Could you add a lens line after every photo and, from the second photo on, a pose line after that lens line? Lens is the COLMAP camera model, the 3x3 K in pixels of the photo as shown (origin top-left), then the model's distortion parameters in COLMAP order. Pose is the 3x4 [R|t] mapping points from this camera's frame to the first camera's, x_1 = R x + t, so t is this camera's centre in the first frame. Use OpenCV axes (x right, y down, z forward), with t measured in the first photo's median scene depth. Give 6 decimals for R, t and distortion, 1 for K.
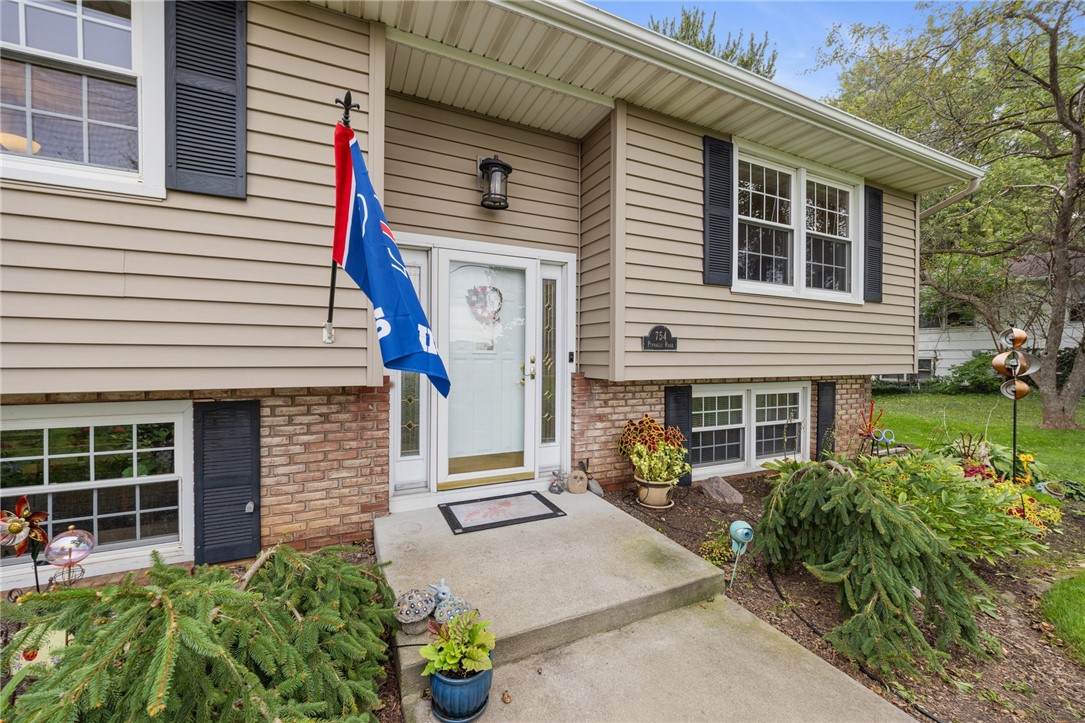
lens RADIAL K [[423.6, 0, 547.0], [0, 423.6, 355.8], [0, 0, 1]] dist [-0.000653, -0.000007]
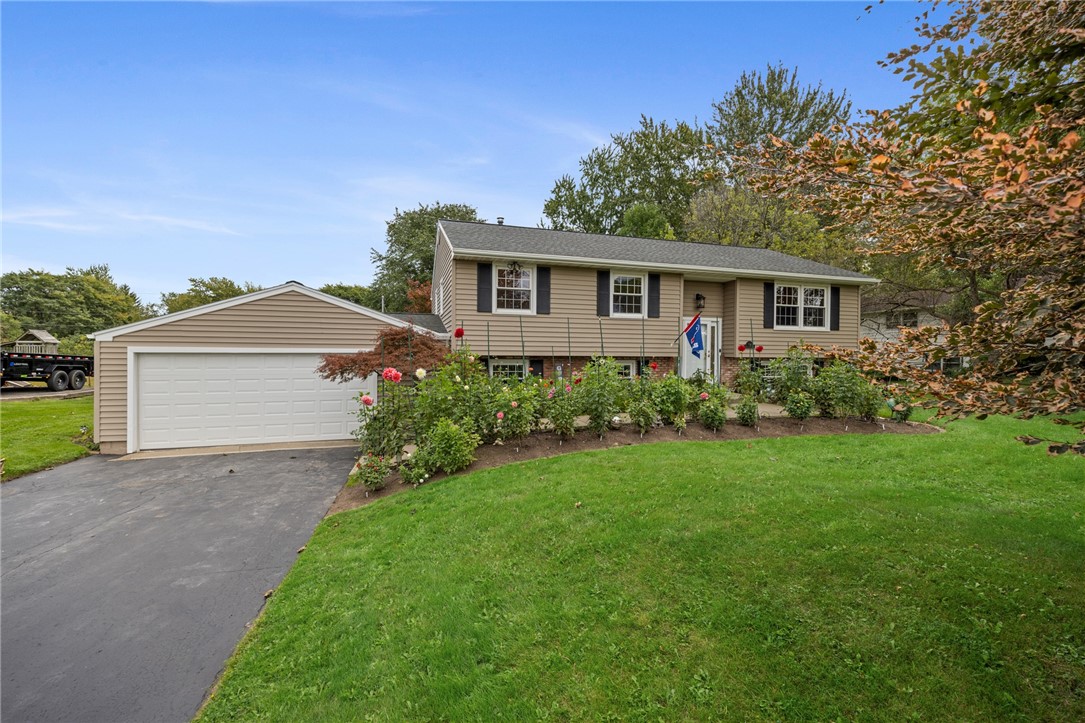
lens RADIAL K [[467.0, 0, 535.1], [0, 467.0, 366.6], [0, 0, 1]] dist [0.002378, 0.000079]
pose [[0.987432, 0.003012, -0.158013, -0.755386], [-0.000326, 0.999855, 0.017024, 0.062956], [0.158041, -0.016758, 0.987290, -2.679018]]
